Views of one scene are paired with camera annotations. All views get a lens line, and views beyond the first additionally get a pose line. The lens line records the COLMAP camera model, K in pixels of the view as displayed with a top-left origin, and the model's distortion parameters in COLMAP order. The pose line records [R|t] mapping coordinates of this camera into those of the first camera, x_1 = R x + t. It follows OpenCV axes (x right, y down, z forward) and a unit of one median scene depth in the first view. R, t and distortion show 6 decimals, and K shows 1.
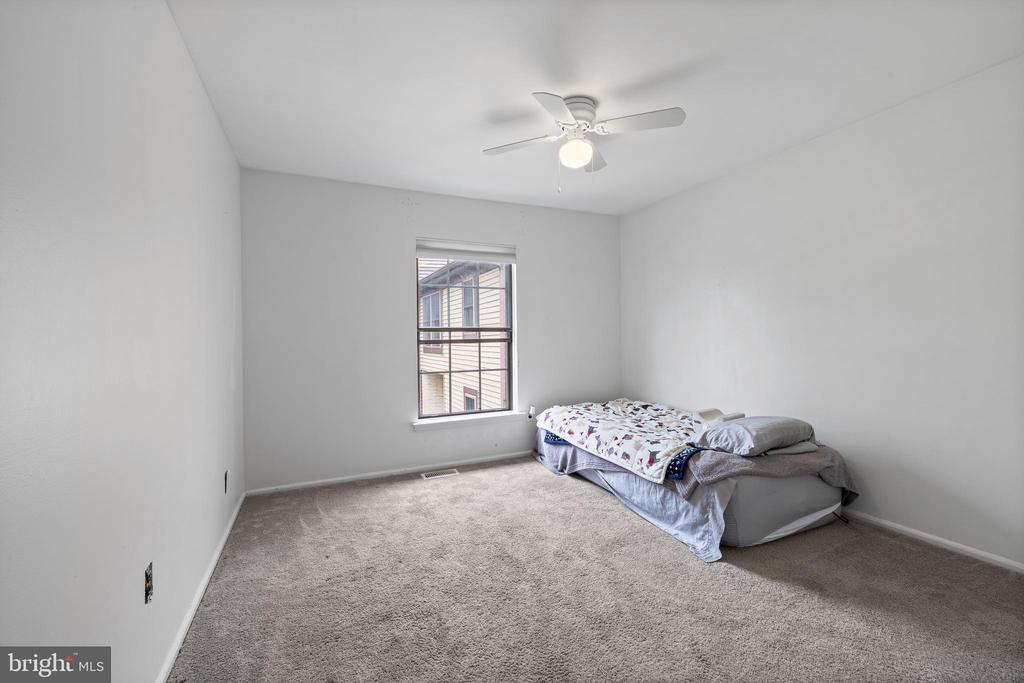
lens RADIAL K [[437.8, 0, 512.3], [0, 437.8, 337.6], [0, 0, 1]] dist [0.001008, 0.000185]
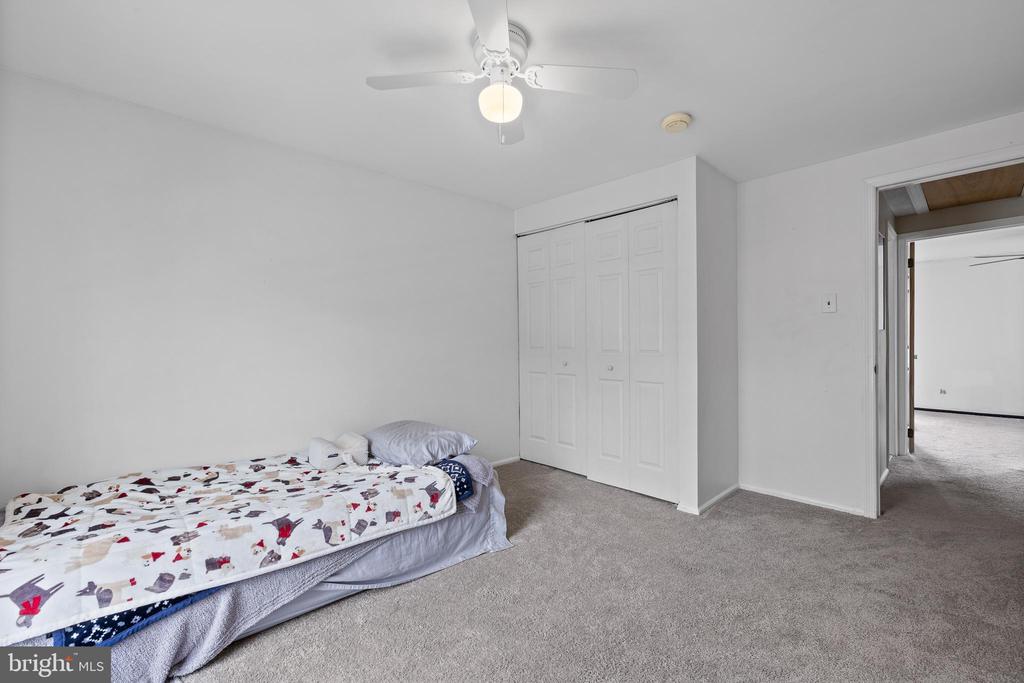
lens RADIAL K [[437.8, 0, 511.7], [0, 437.8, 342.1], [0, 0, 1]] dist [0.001008, 0.000185]
pose [[-0.319424, -0.004622, 0.947601, -0.477151], [0.006338, 0.999955, 0.007014, -0.012788], [-0.947591, 0.008247, -0.319380, 1.060061]]
